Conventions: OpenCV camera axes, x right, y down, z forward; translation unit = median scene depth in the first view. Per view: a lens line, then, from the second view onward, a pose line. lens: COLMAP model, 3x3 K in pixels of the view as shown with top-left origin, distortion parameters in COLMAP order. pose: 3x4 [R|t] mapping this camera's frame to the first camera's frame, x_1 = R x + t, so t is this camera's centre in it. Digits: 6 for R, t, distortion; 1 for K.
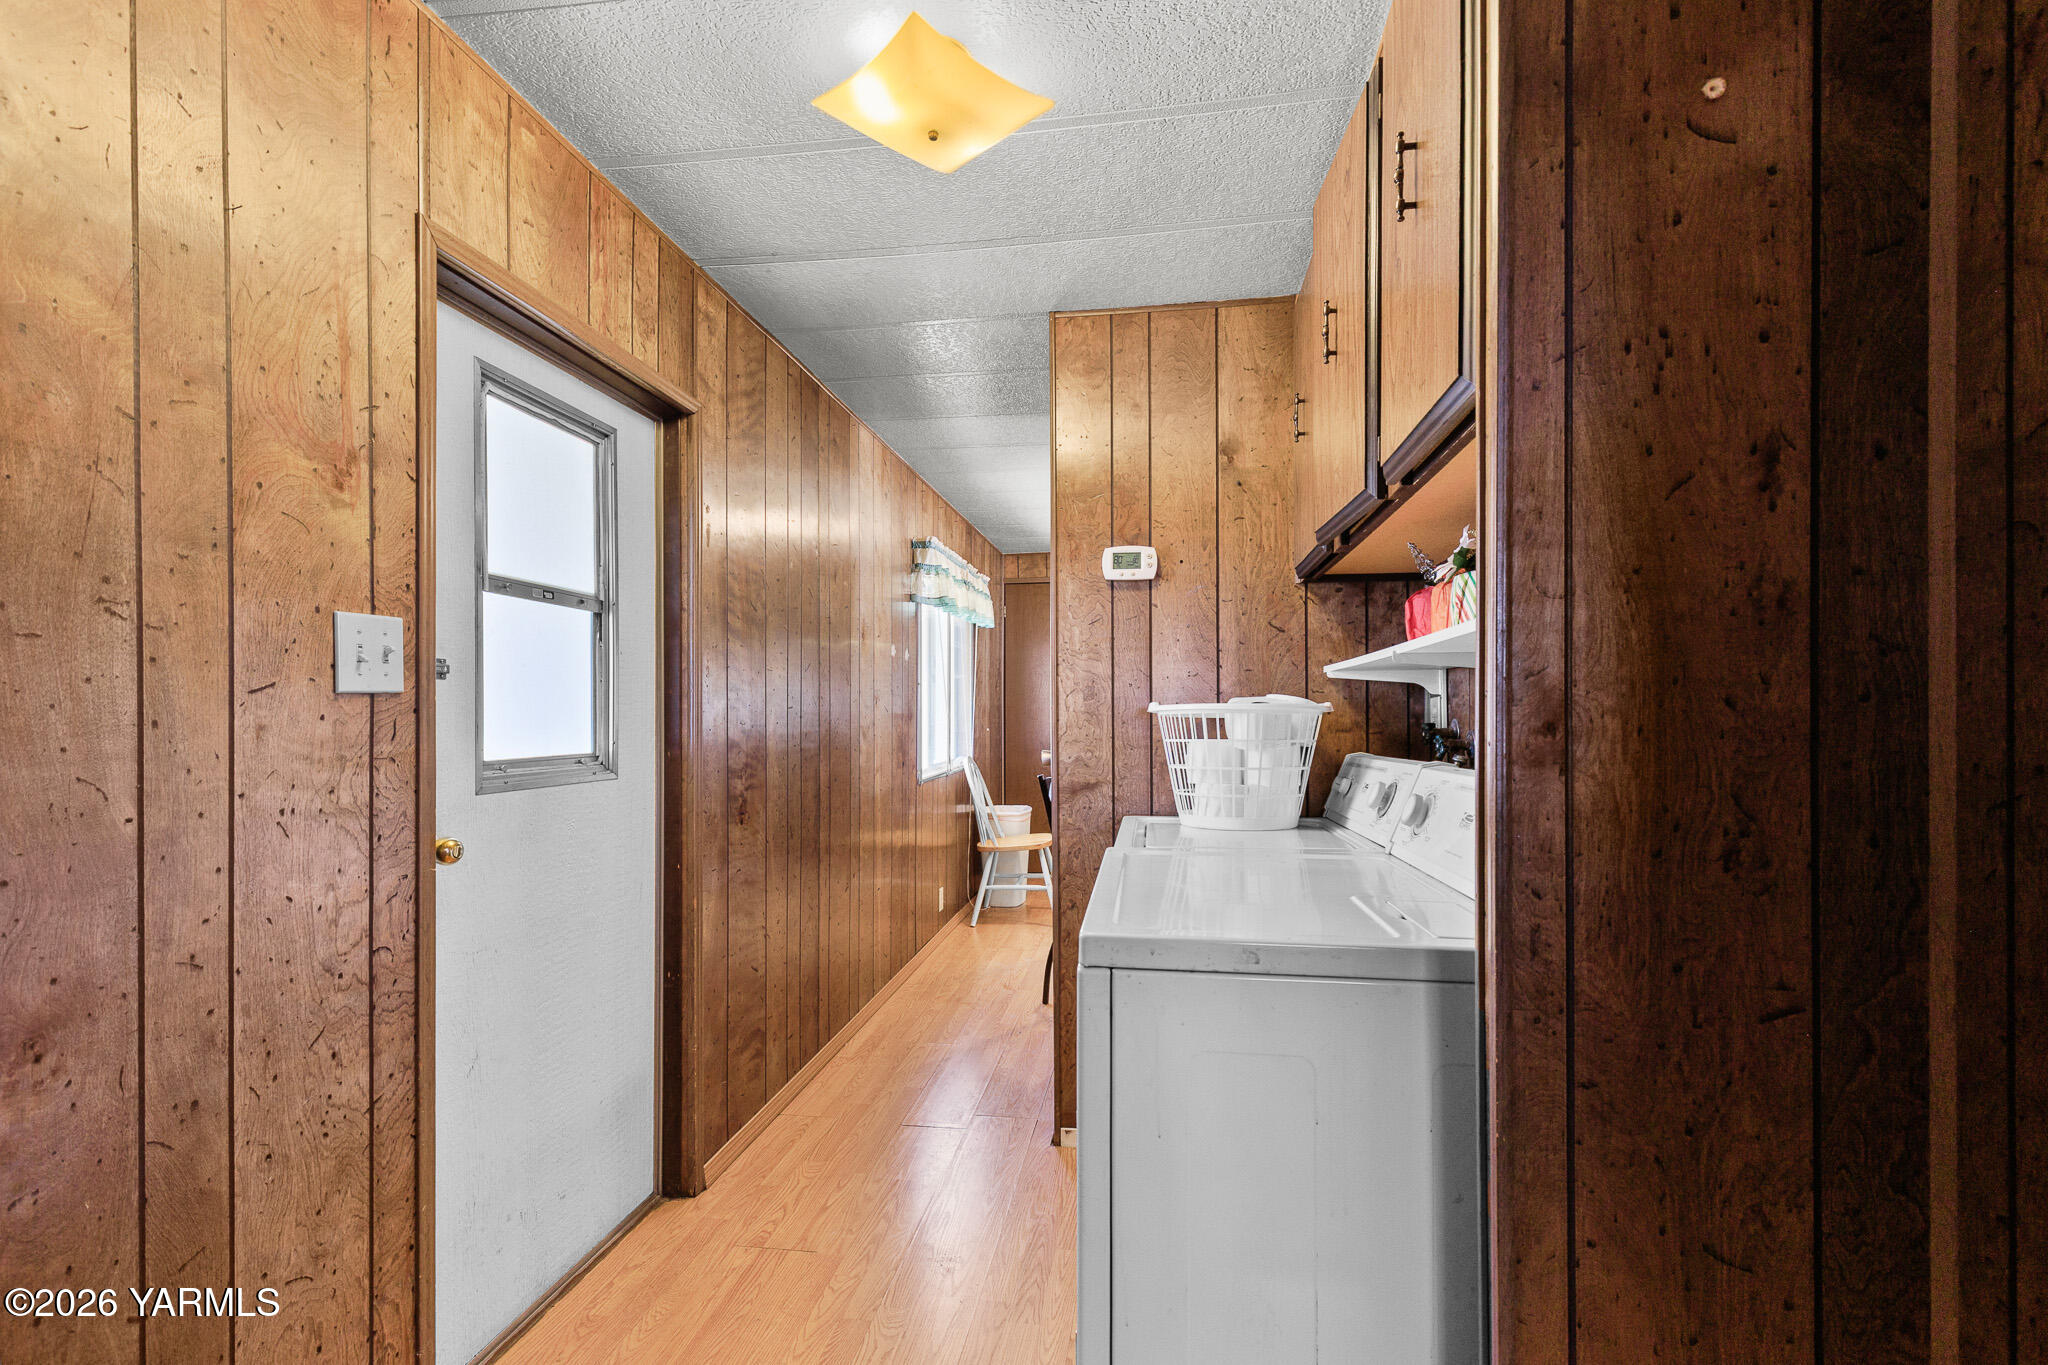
lens RADIAL K [[924.5, 0, 1024.3], [0, 924.5, 712.4], [0, 0, 1]] dist [0.005982, -0.001433]
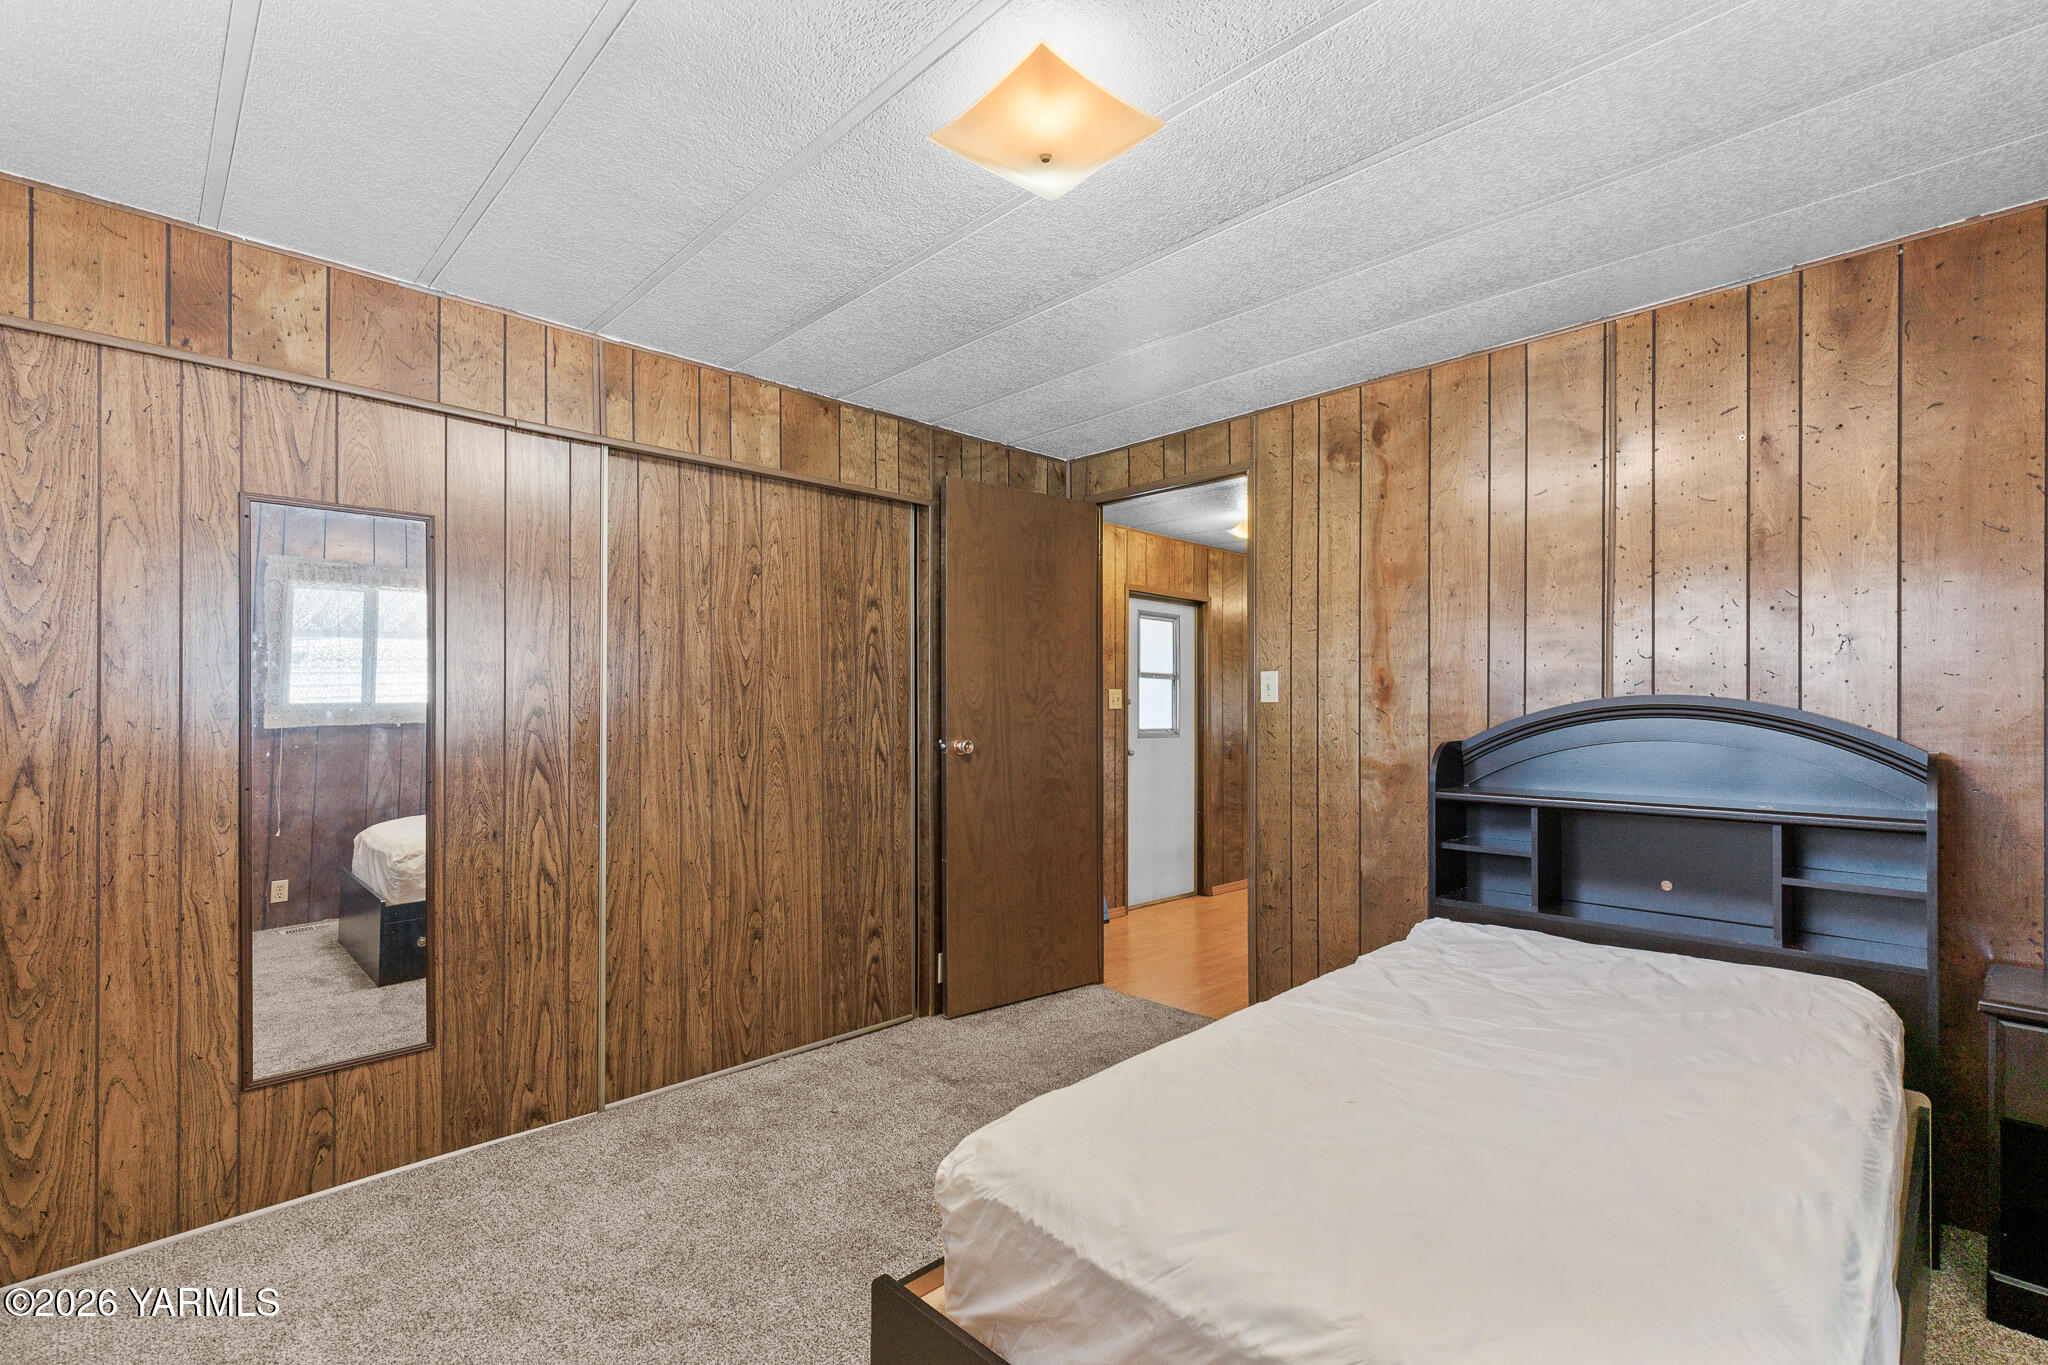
lens RADIAL K [[924.5, 0, 1044.7], [0, 924.5, 710.8], [0, 0, 1]] dist [0.005982, -0.001433]
pose [[0.809147, -0.001318, -0.587604, 0.834527], [-0.001973, 0.999986, -0.004961, 0.004229], [0.587602, 0.005173, 0.809133, -1.442374]]
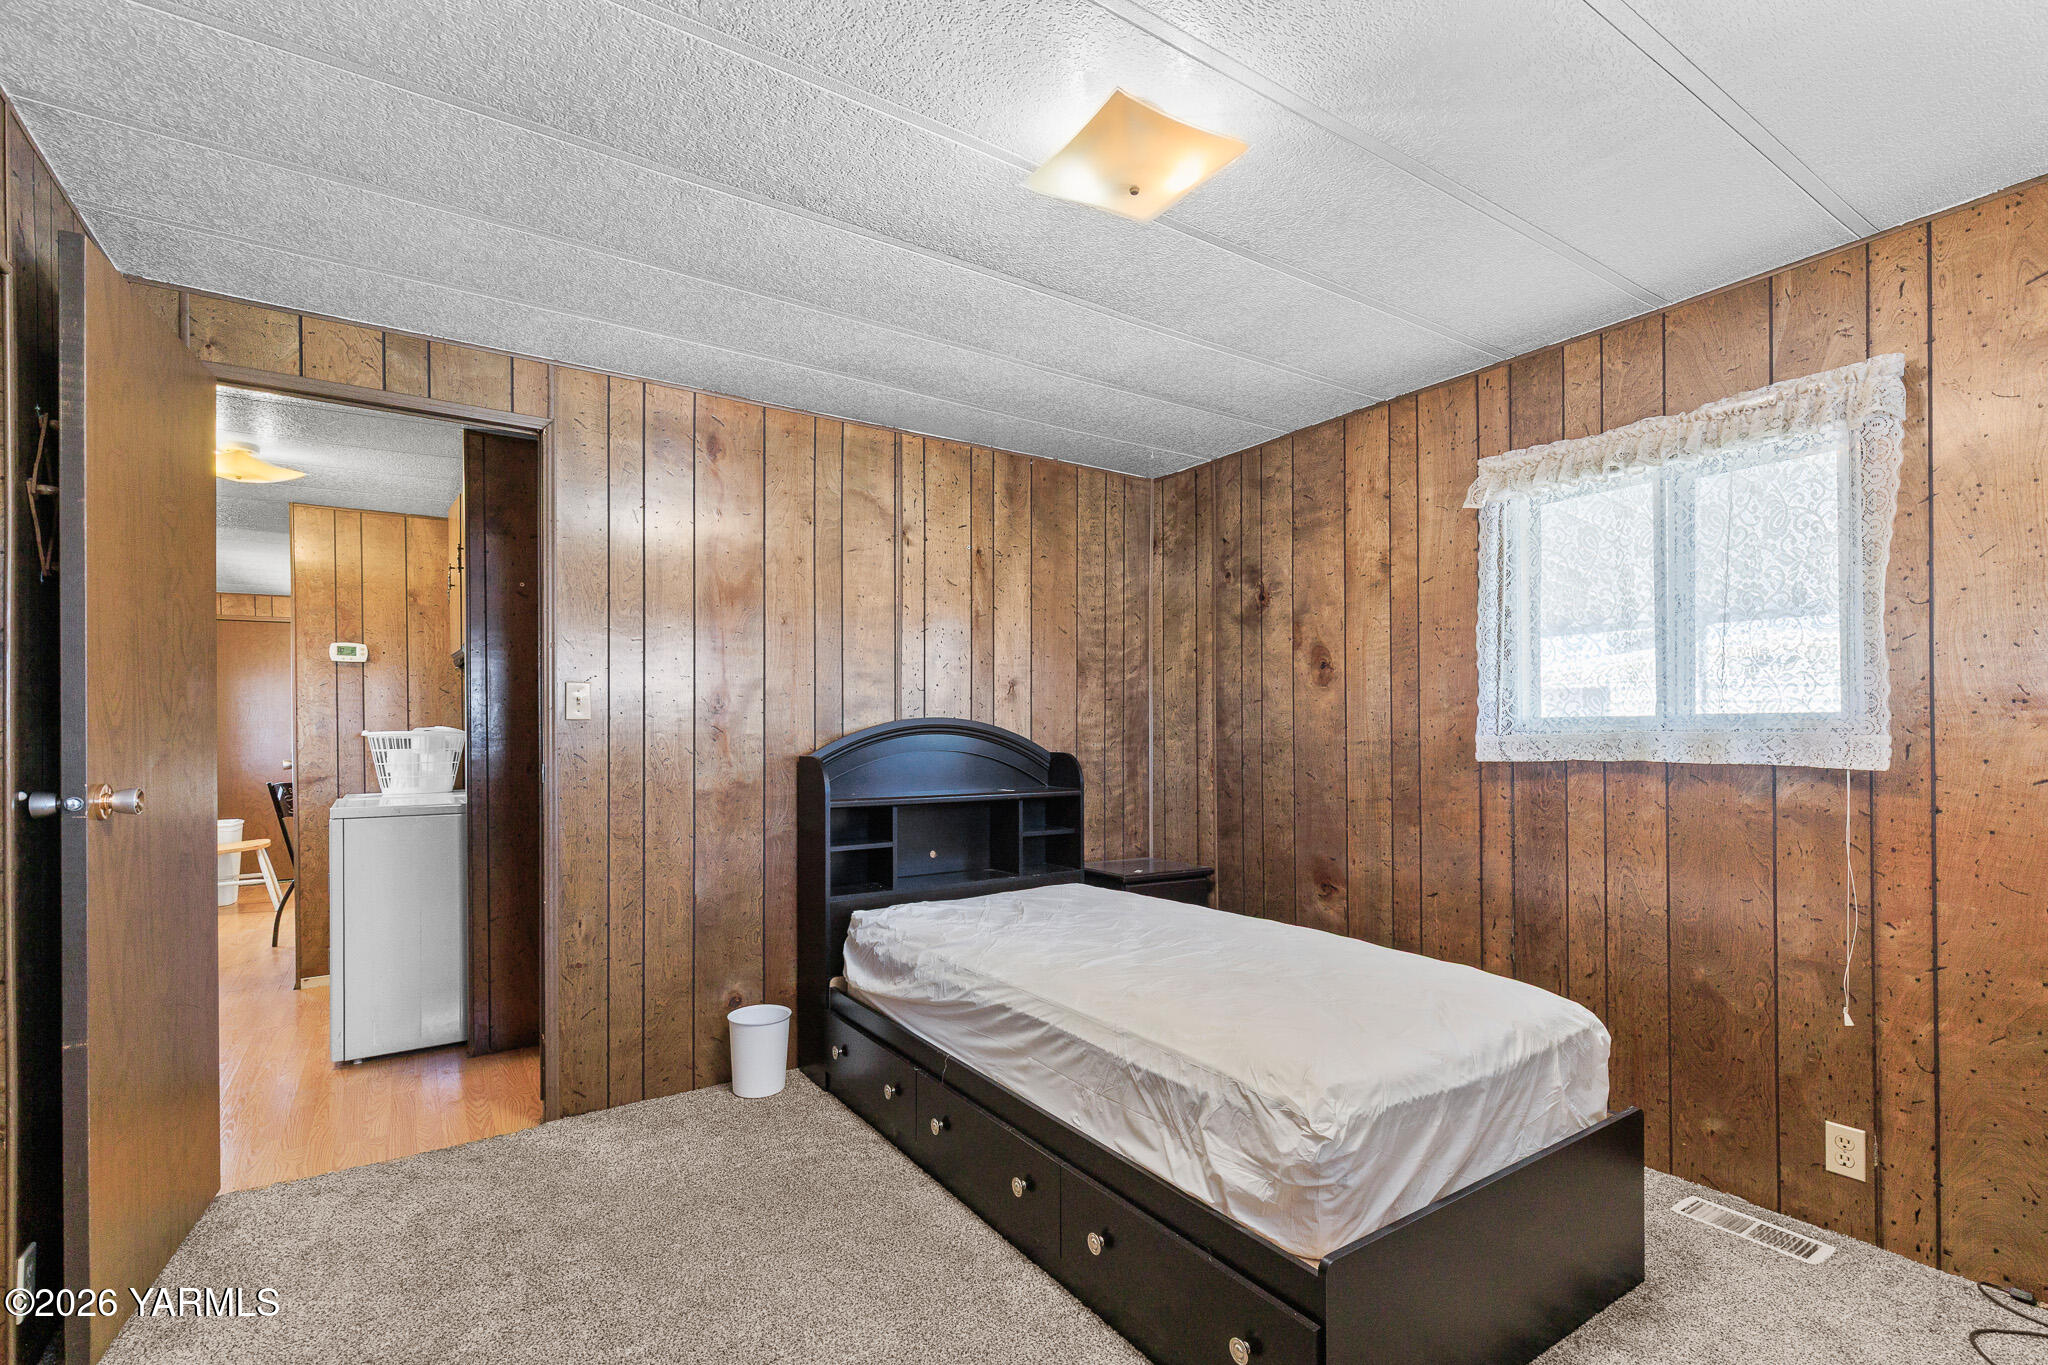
lens RADIAL K [[924.5, 0, 1029.9], [0, 924.5, 732.4], [0, 0, 1]] dist [0.005982, -0.001433]
pose [[0.730131, -0.004912, 0.683290, -0.167250], [0.007911, 0.999968, -0.001264, 0.006146], [-0.683262, 0.006329, 0.730146, -1.343994]]
